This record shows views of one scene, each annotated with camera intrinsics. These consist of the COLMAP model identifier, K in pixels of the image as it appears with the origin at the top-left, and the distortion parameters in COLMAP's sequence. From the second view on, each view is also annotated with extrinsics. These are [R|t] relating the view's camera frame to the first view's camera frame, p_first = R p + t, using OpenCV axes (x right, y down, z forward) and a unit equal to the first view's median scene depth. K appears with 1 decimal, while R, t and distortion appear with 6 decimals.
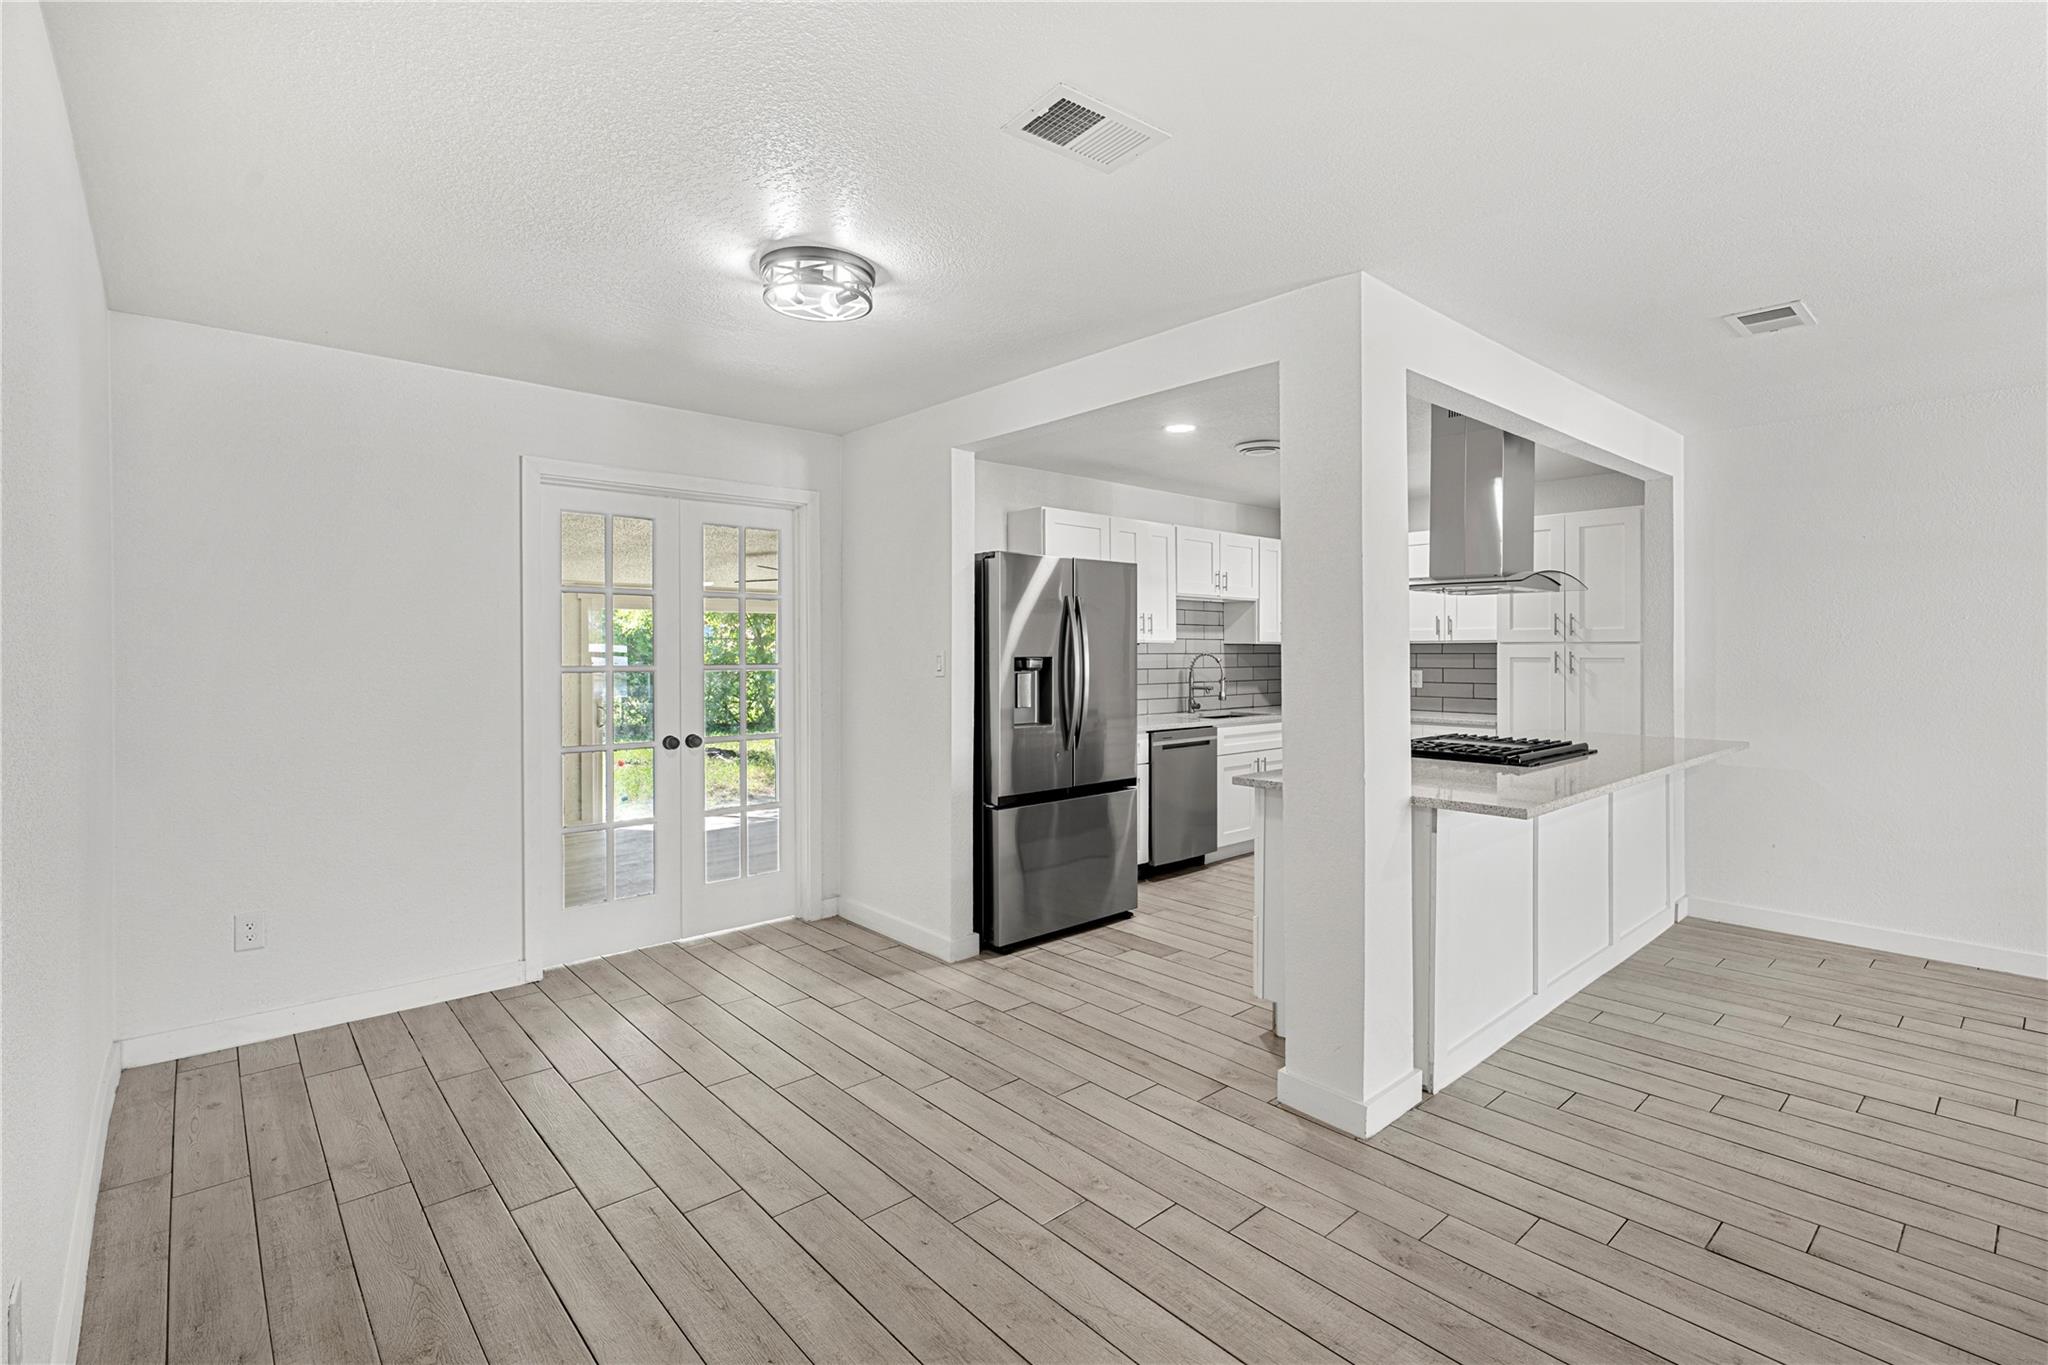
lens RADIAL K [[927.3, 0, 1028.8], [0, 927.3, 657.7], [0, 0, 1]] dist [0.002327, -0.002911]
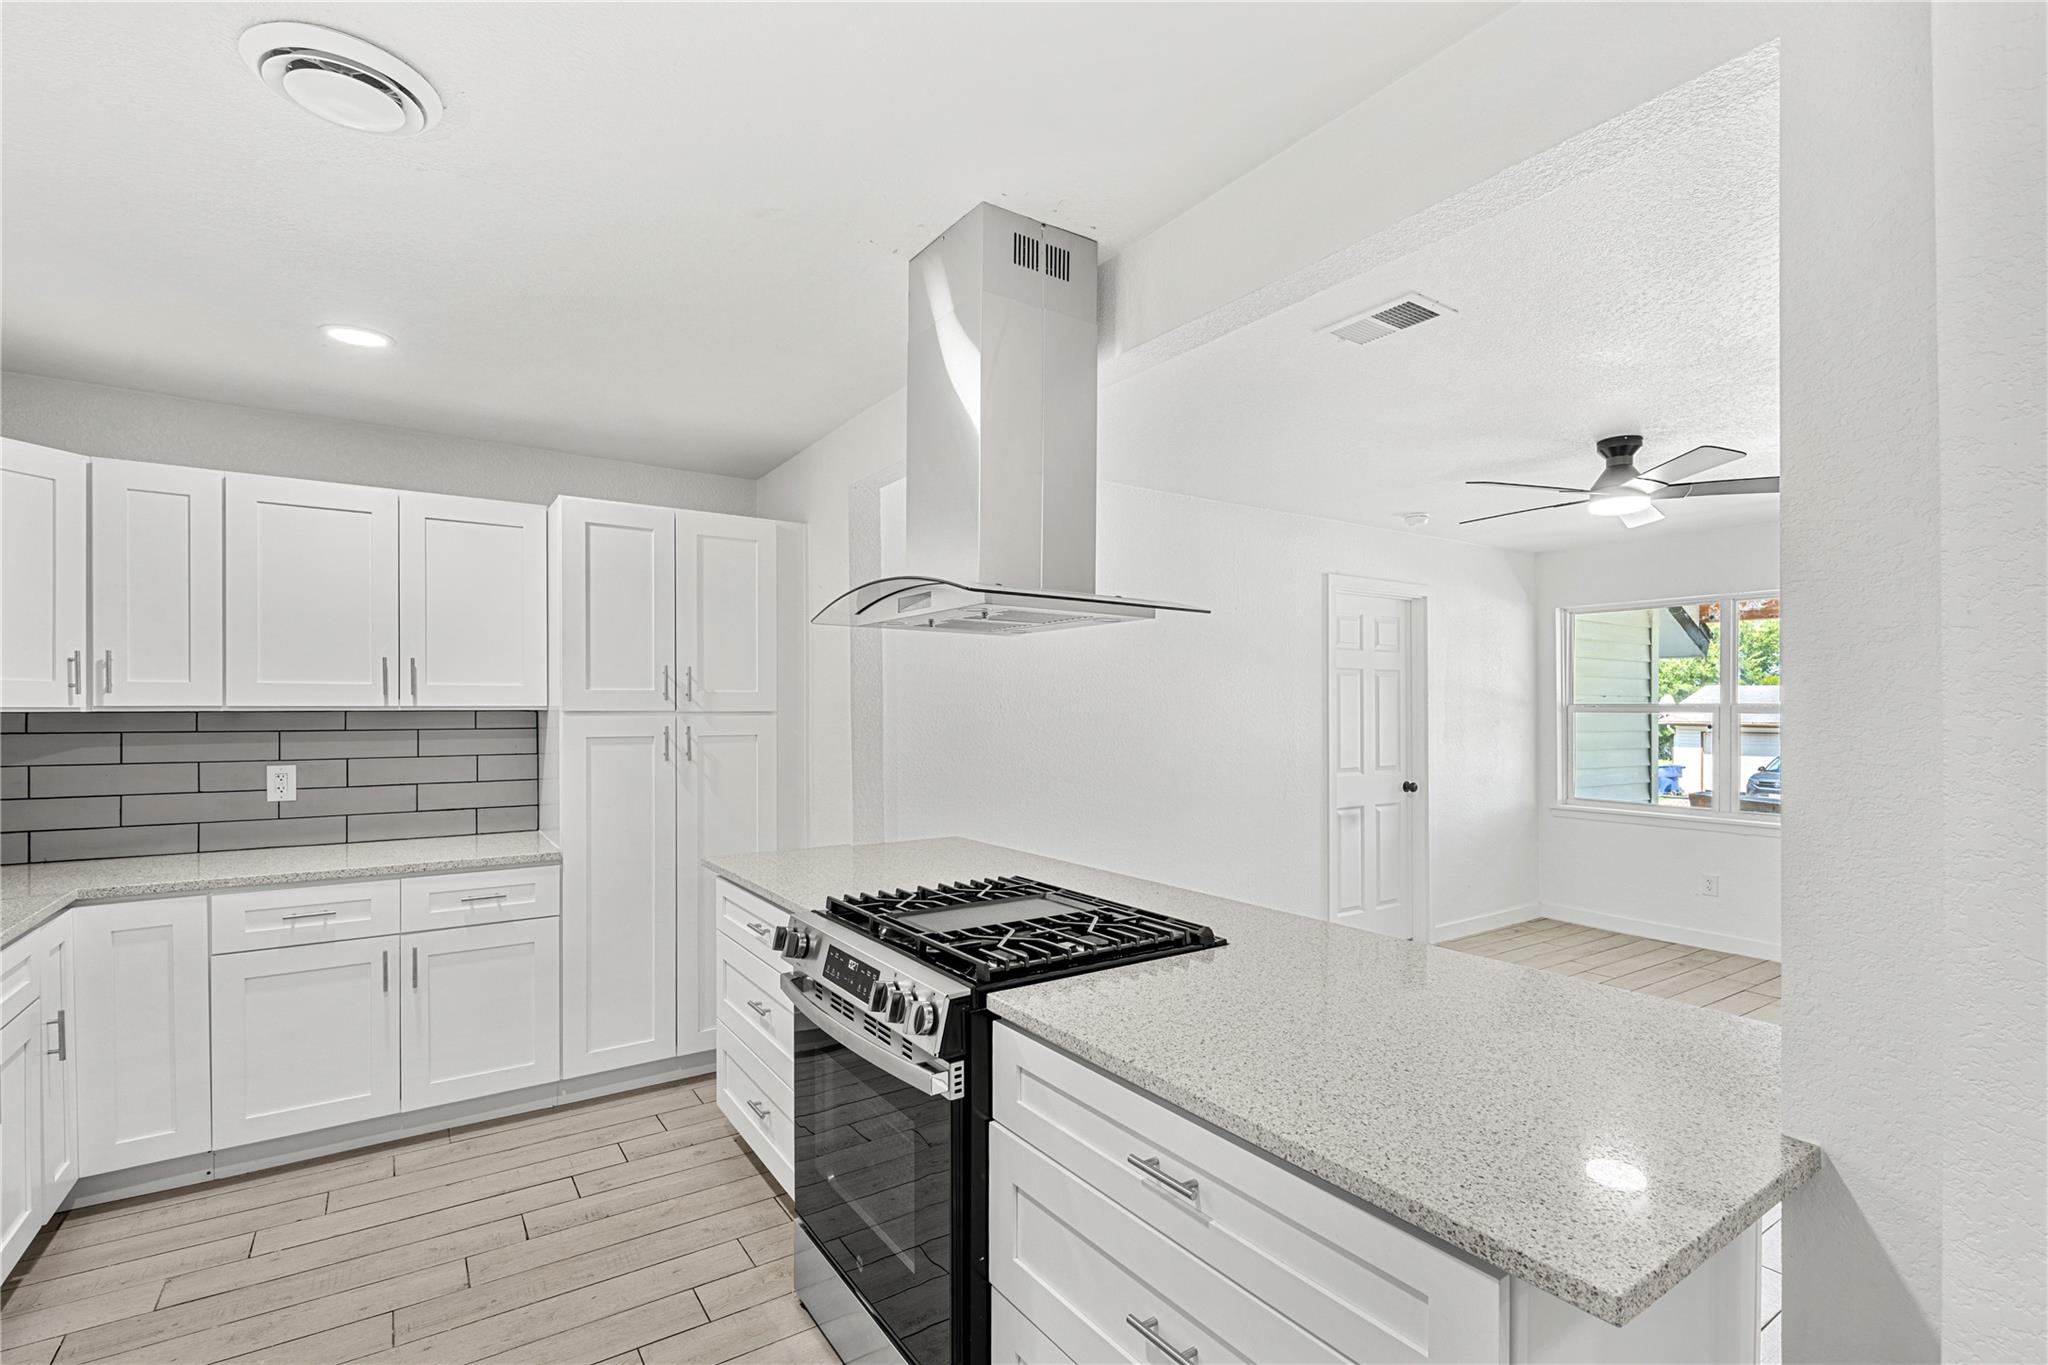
lens RADIAL K [[927.3, 0, 1046.7], [0, 927.3, 709.6], [0, 0, 1]] dist [0.002327, -0.002911]
pose [[0.118833, 0.000286, 0.992914, -0.024623], [0.005140, 0.999986, -0.000903, -0.016657], [-0.992901, 0.005211, 0.118830, 0.677757]]
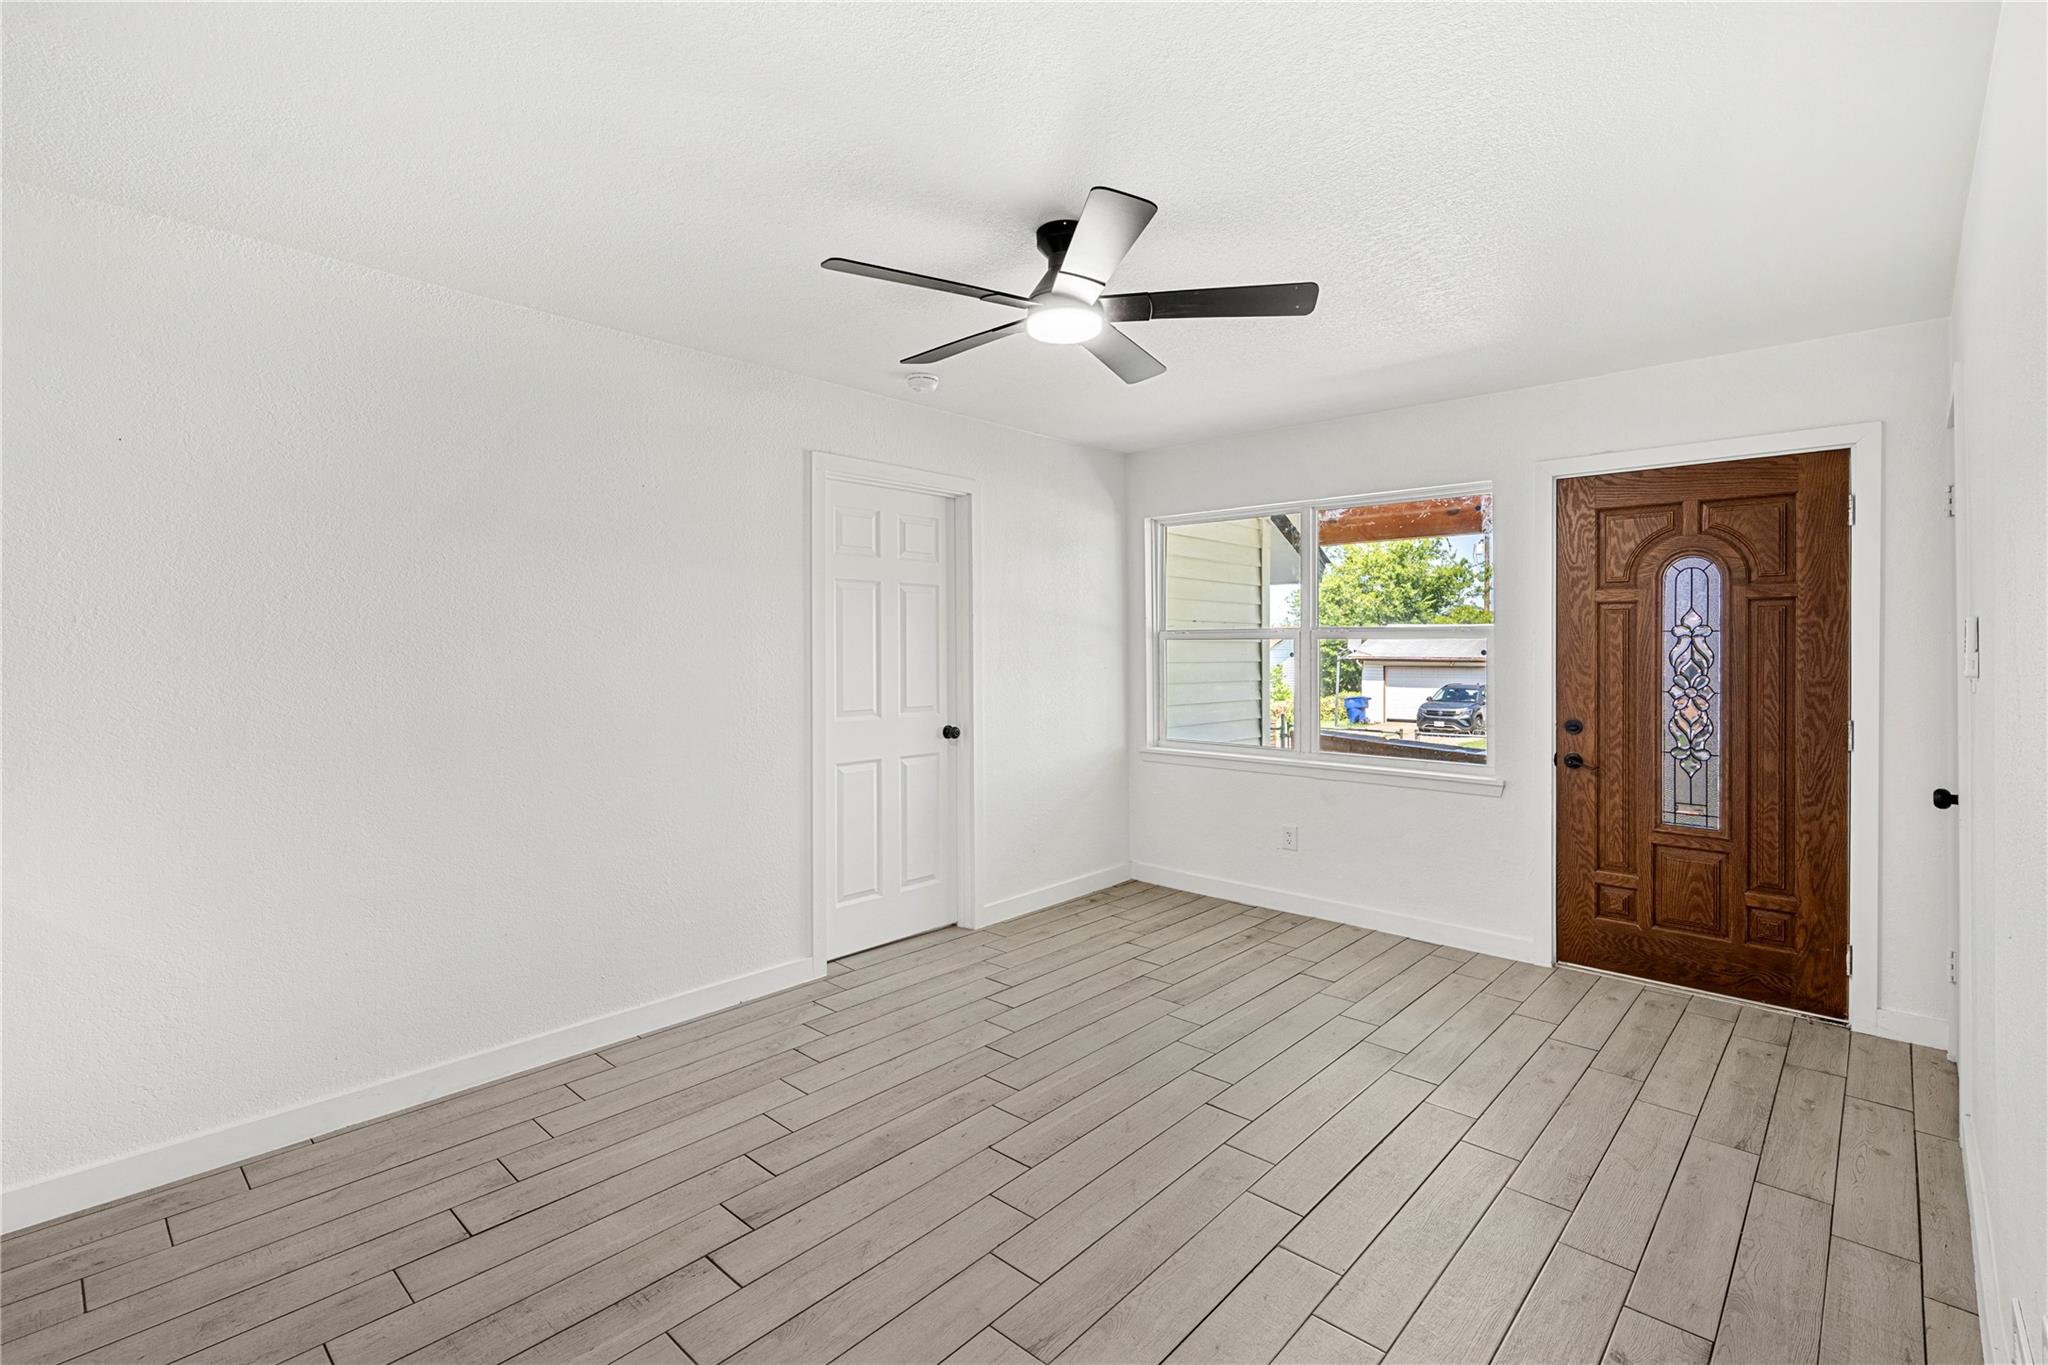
lens RADIAL K [[927.3, 0, 1046.0], [0, 927.3, 654.1], [0, 0, 1]] dist [0.002327, -0.002911]
pose [[-0.130216, -0.004848, 0.991474, 0.229318], [0.008451, 0.999946, 0.005999, -0.002837], [-0.991450, 0.009160, -0.130168, 0.421298]]
